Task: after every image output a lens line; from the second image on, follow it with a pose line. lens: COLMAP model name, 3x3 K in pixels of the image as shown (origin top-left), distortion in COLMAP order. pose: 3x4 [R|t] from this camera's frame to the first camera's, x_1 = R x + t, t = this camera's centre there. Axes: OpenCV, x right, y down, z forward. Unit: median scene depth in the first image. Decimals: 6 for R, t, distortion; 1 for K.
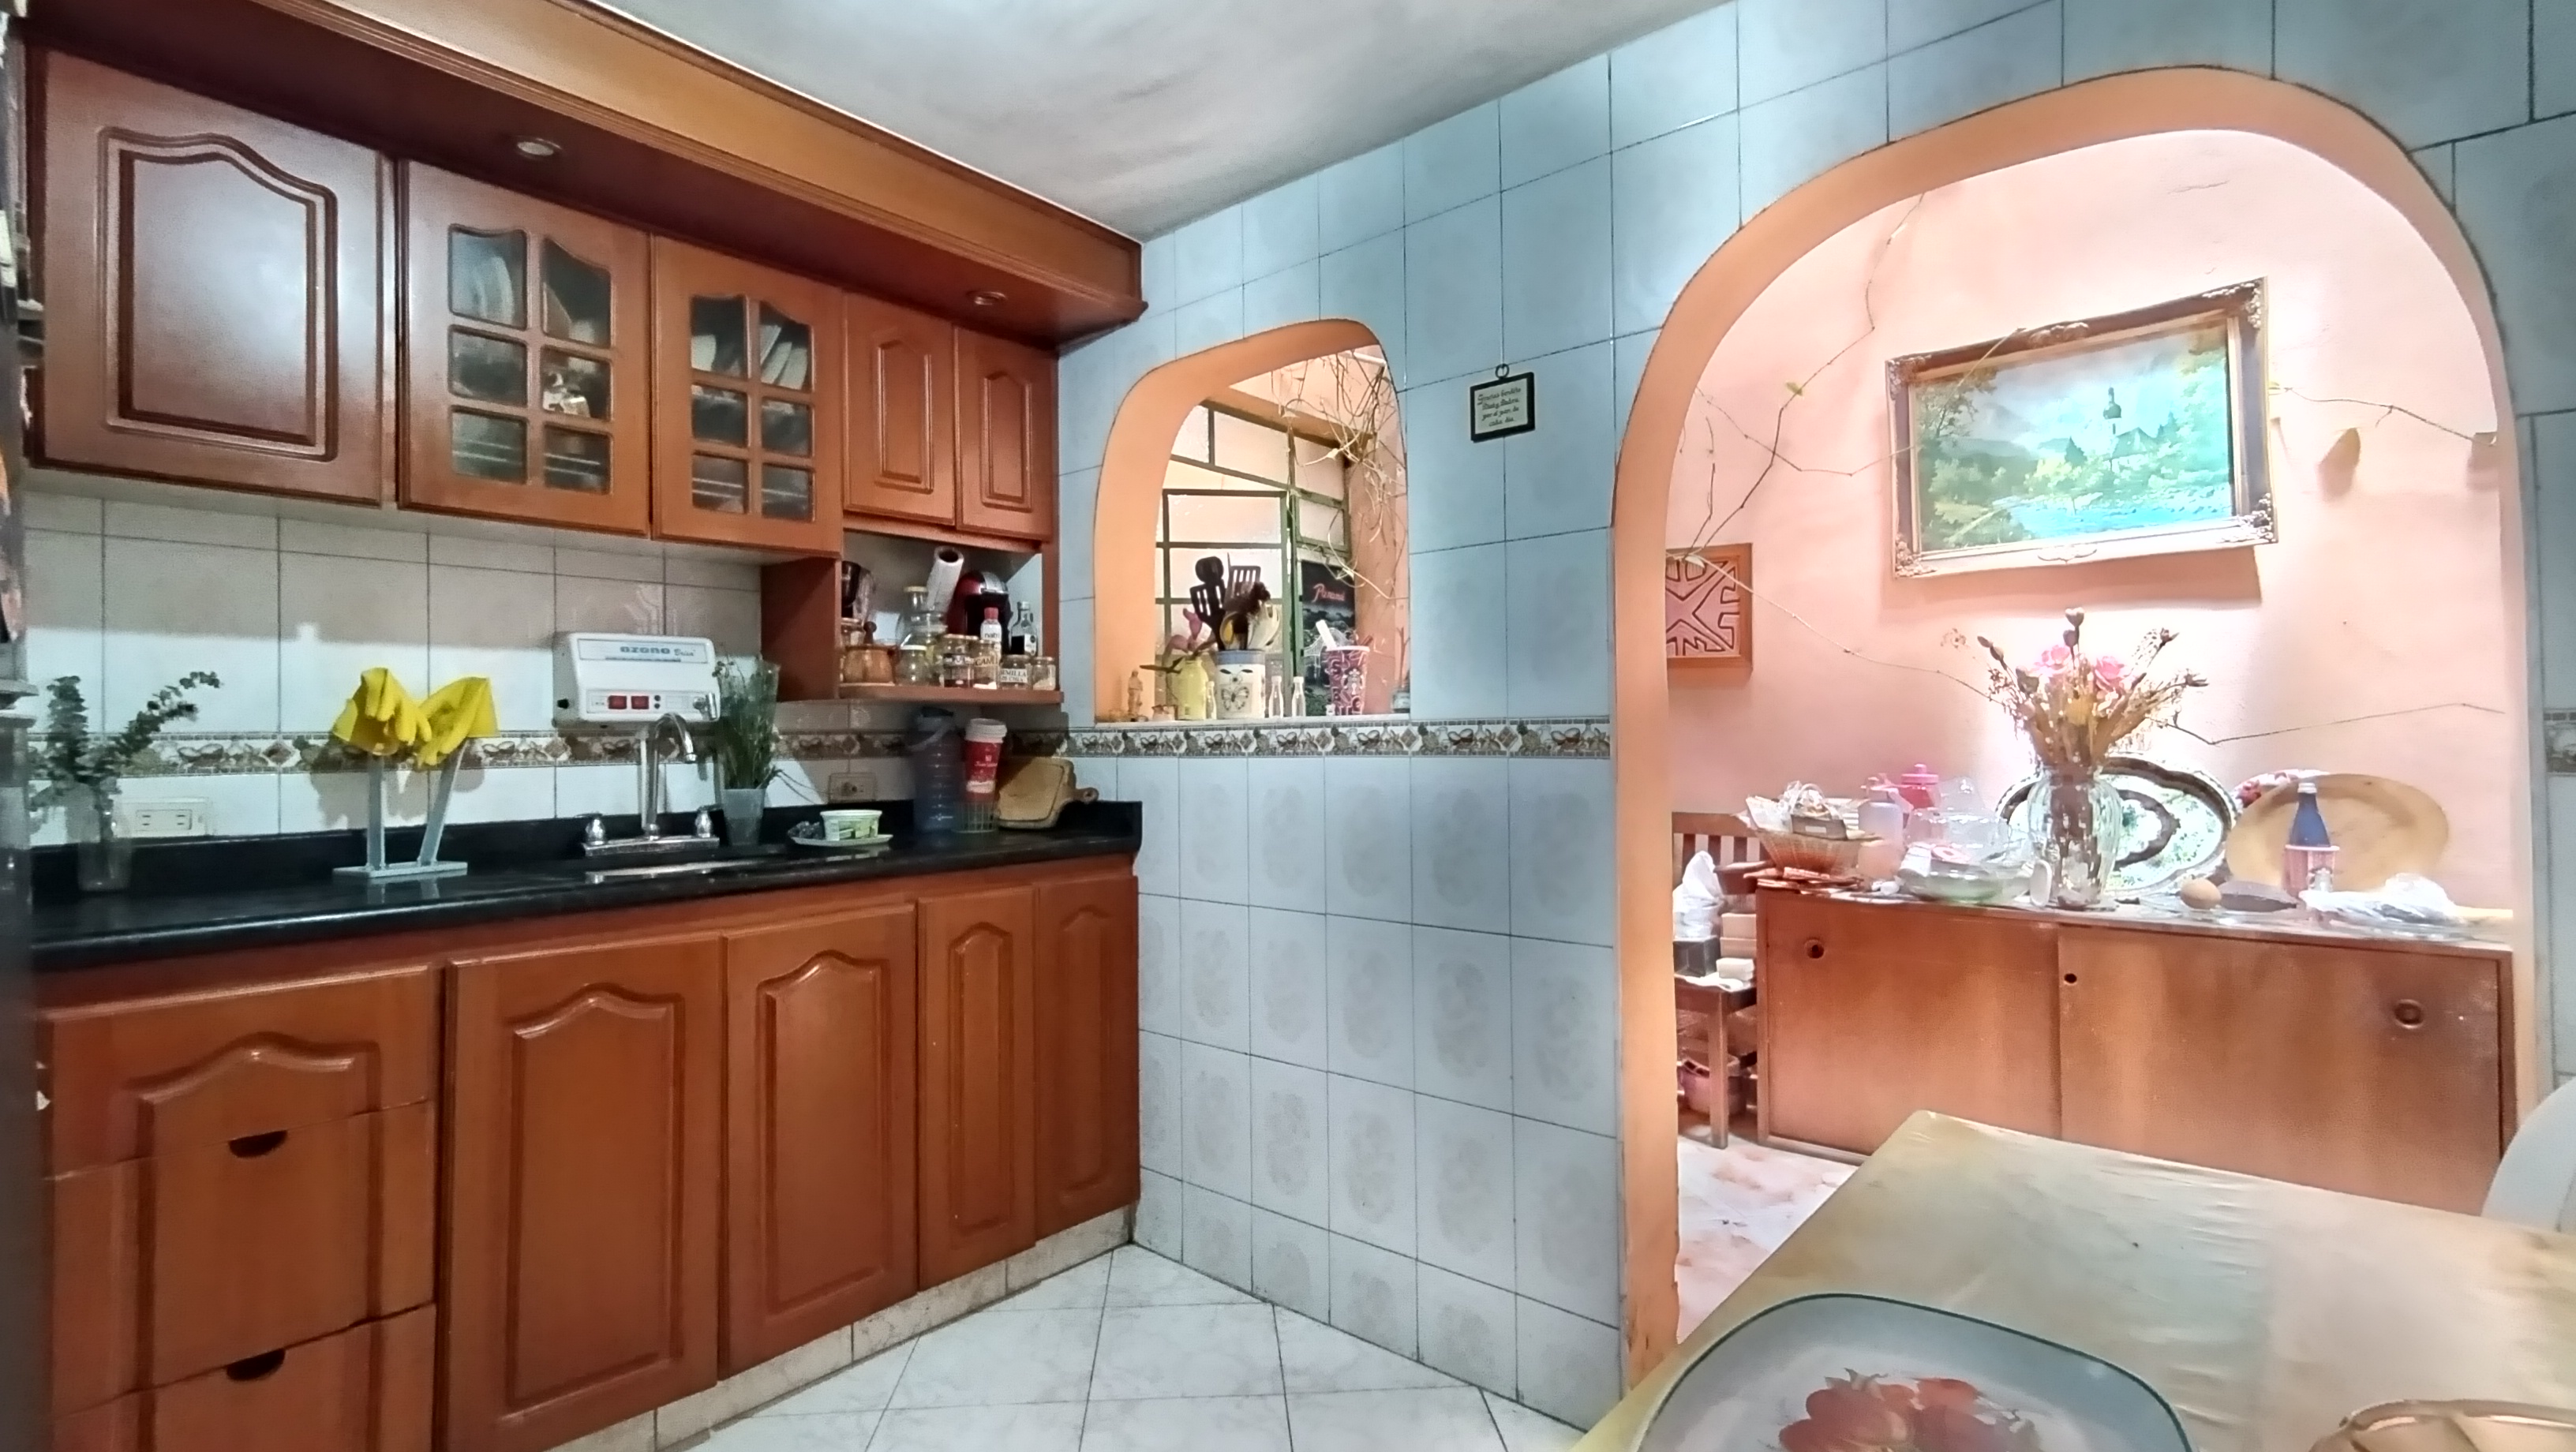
lens RADIAL K [[1196.6, 0, 1291.9], [0, 1196.6, 718.9], [0, 0, 1]] dist [-0.004603, 0.008128]
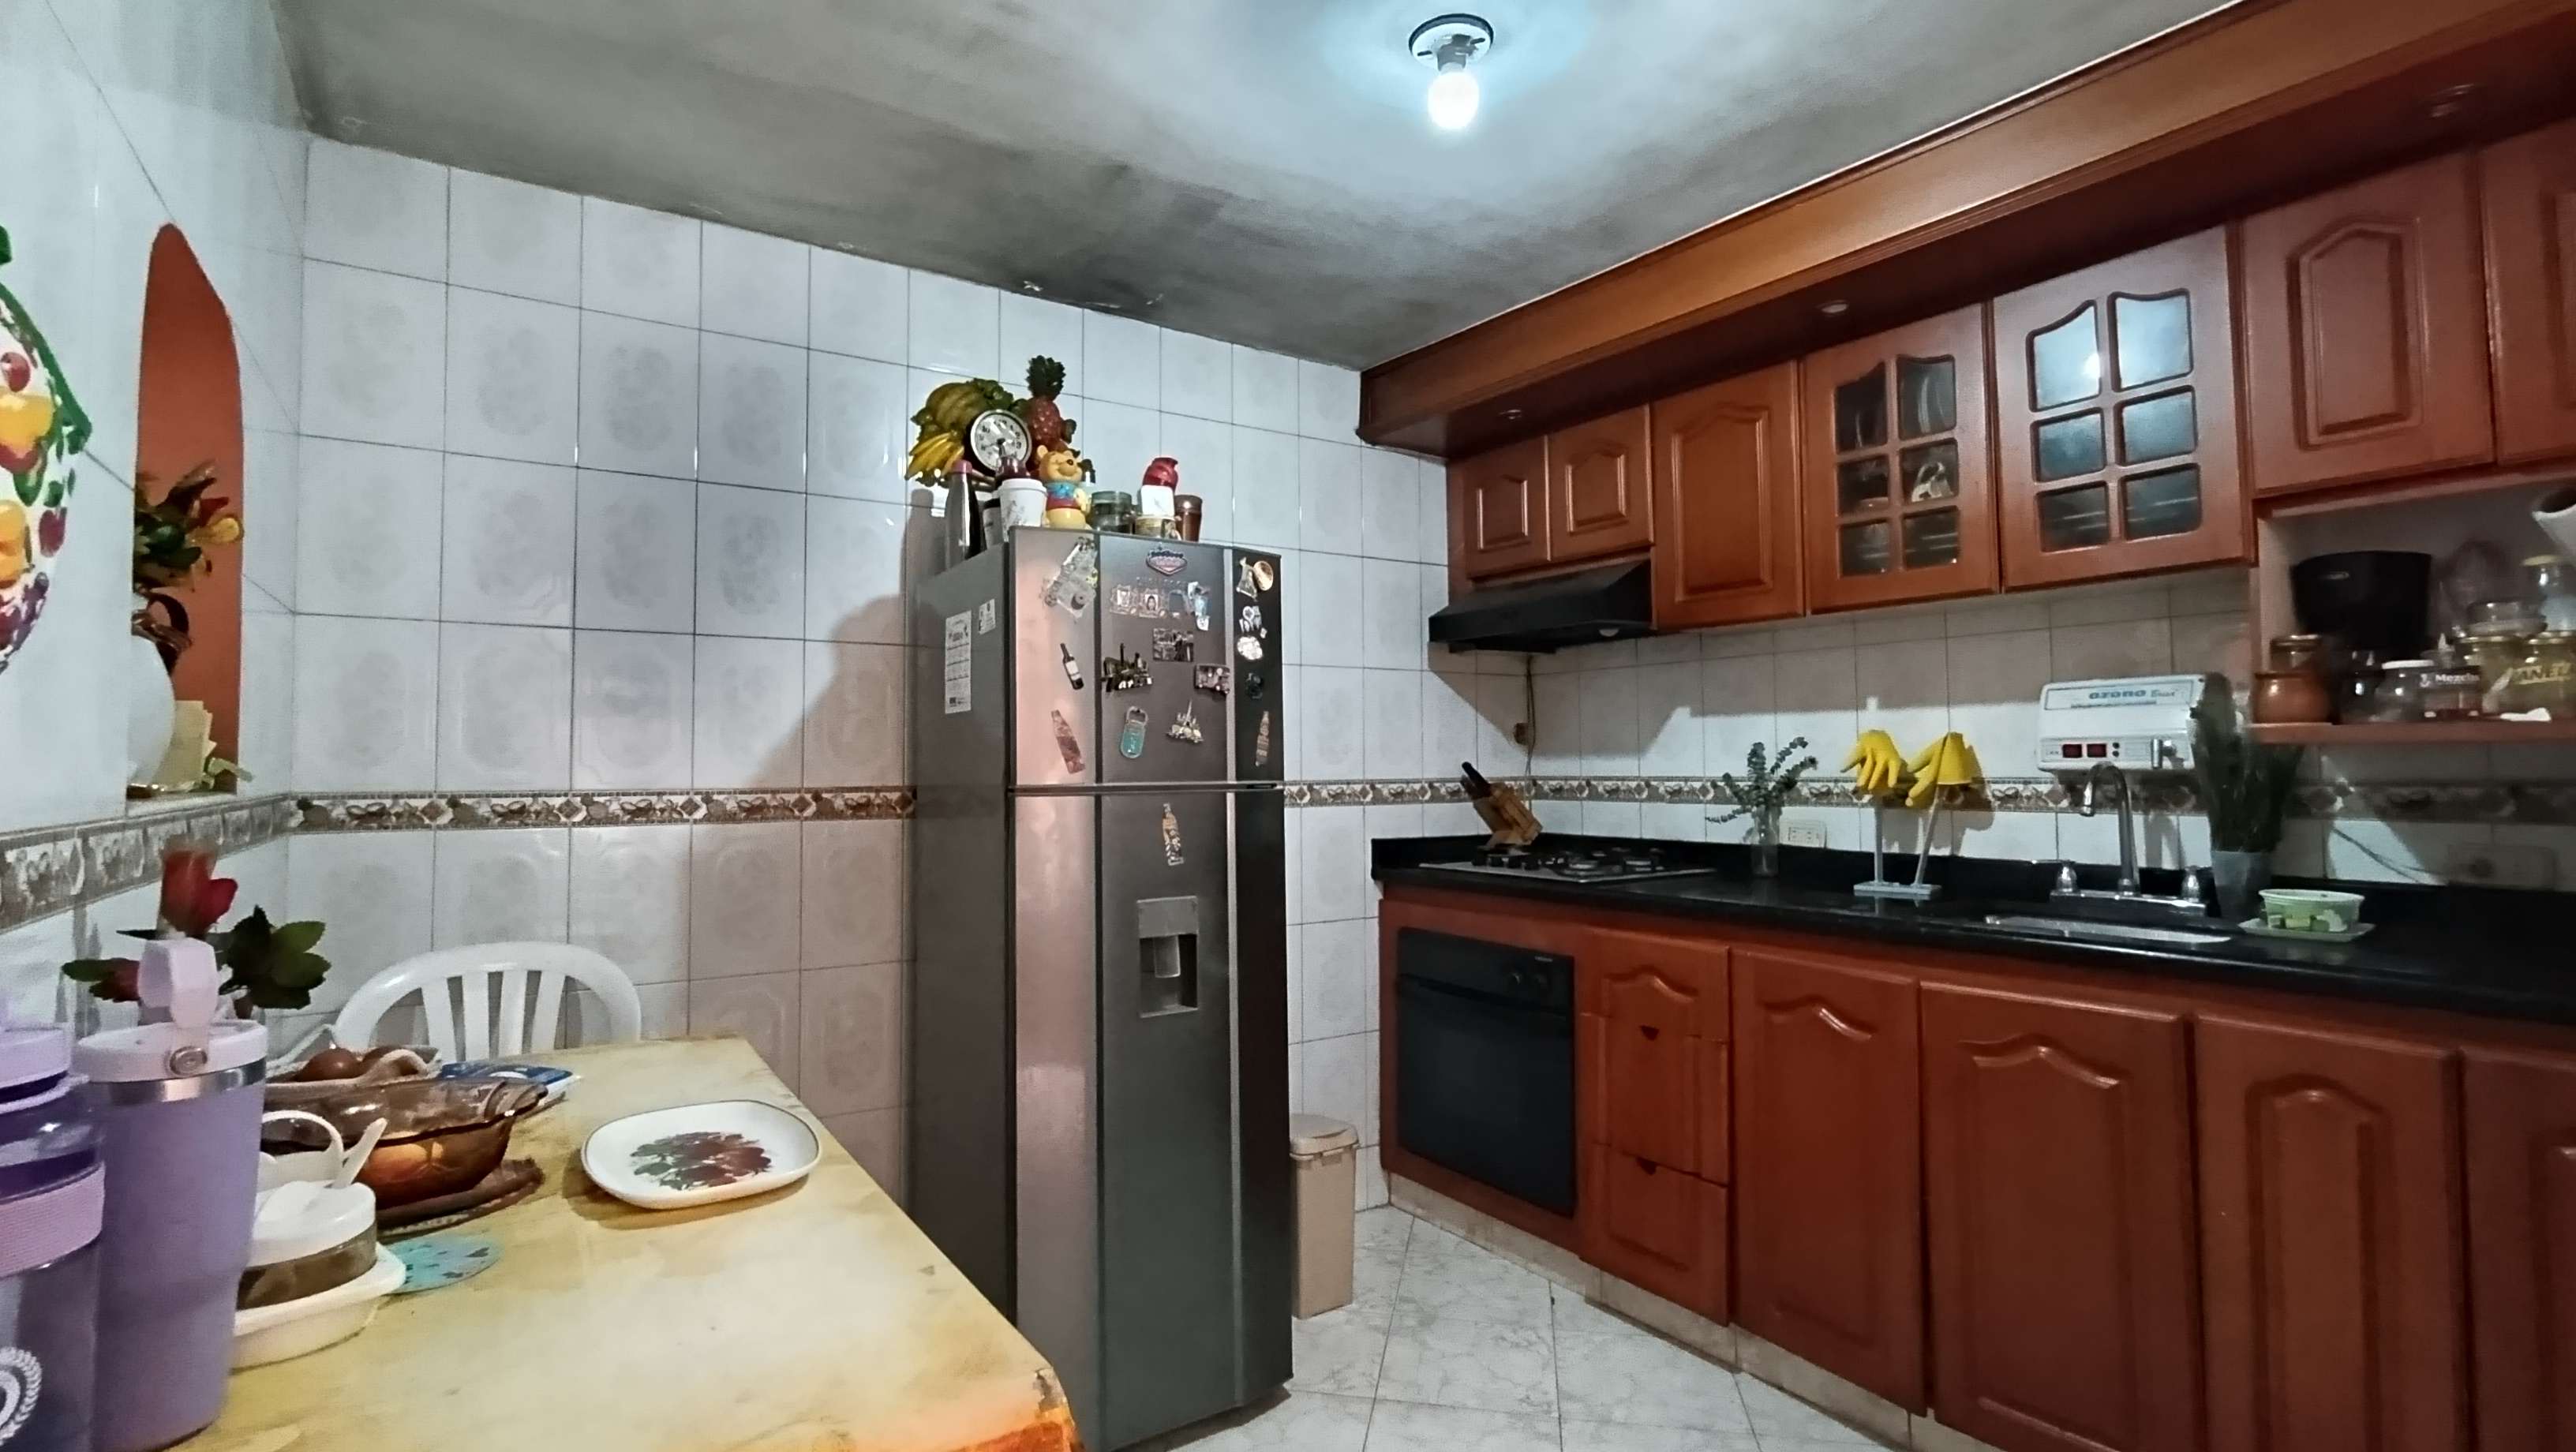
lens RADIAL K [[1196.6, 0, 1291.9], [0, 1196.6, 718.9], [0, 0, 1]] dist [-0.004603, 0.008128]
pose [[-0.240254, -0.033209, -0.970142, 0.570547], [0.013835, 0.999196, -0.037630, -0.012035], [0.970612, -0.022463, -0.239601, 0.617035]]
